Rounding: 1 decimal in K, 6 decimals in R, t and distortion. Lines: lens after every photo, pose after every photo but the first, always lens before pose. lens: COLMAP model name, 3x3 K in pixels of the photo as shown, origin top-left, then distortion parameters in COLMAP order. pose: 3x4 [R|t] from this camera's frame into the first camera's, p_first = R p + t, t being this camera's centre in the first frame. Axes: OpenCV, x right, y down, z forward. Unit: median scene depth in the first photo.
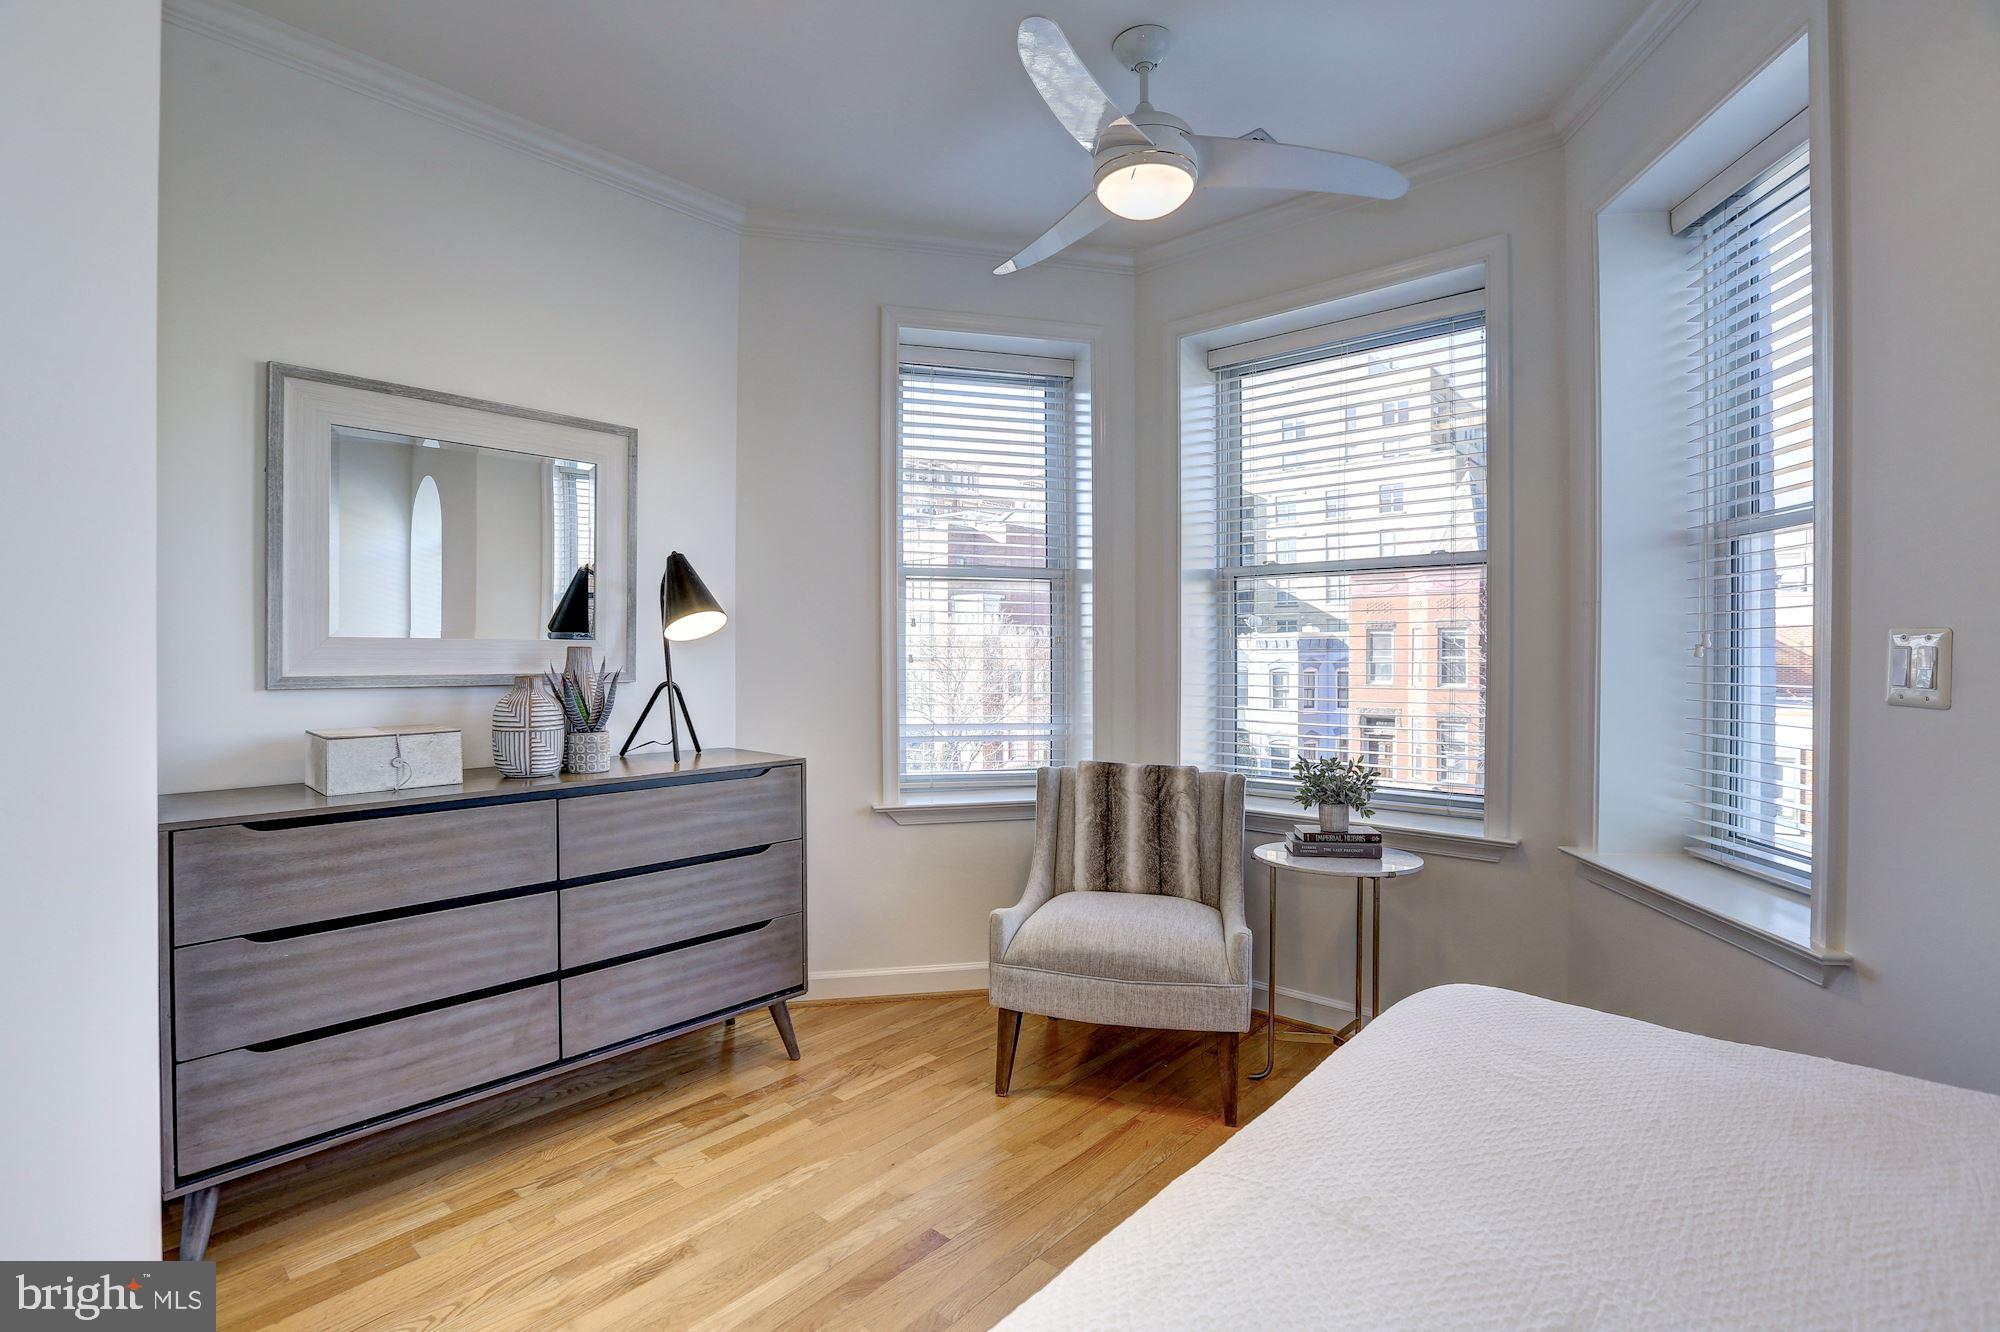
lens RADIAL K [[954.7, 0, 948.3], [0, 954.7, 661.1], [0, 0, 1]] dist [-0.001236, -0.000114]
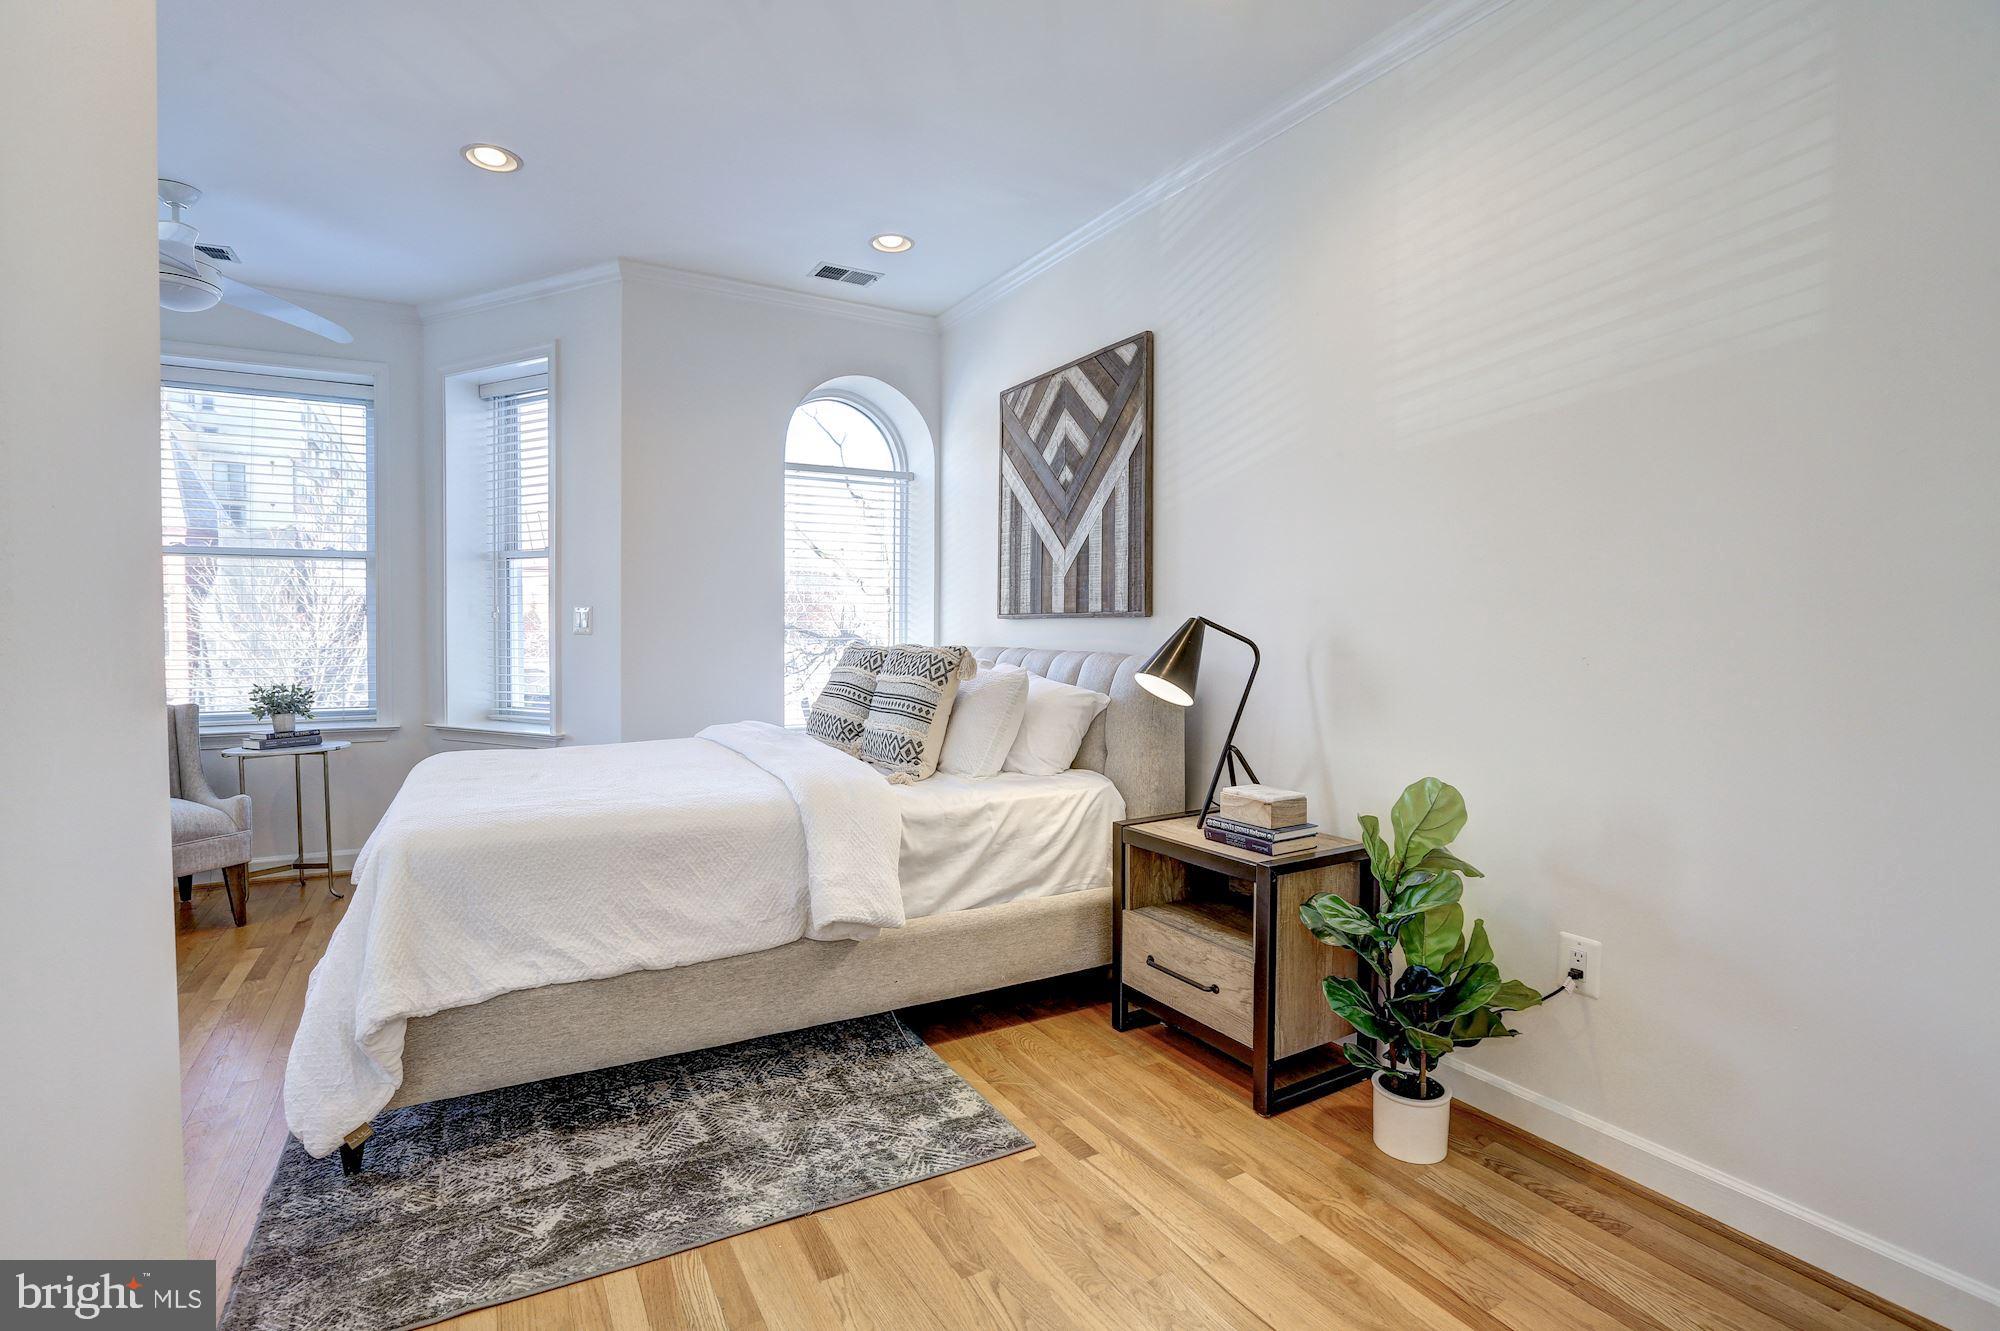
lens RADIAL K [[922.2, 0, 988.1], [0, 922.2, 663.5], [0, 0, 1]] dist [-0.048843, 0.015610]
pose [[0.316353, -0.020152, 0.948427, -0.624976], [0.001203, 0.999782, 0.020842, 0.046843], [-0.948641, -0.005452, 0.316308, -0.523683]]
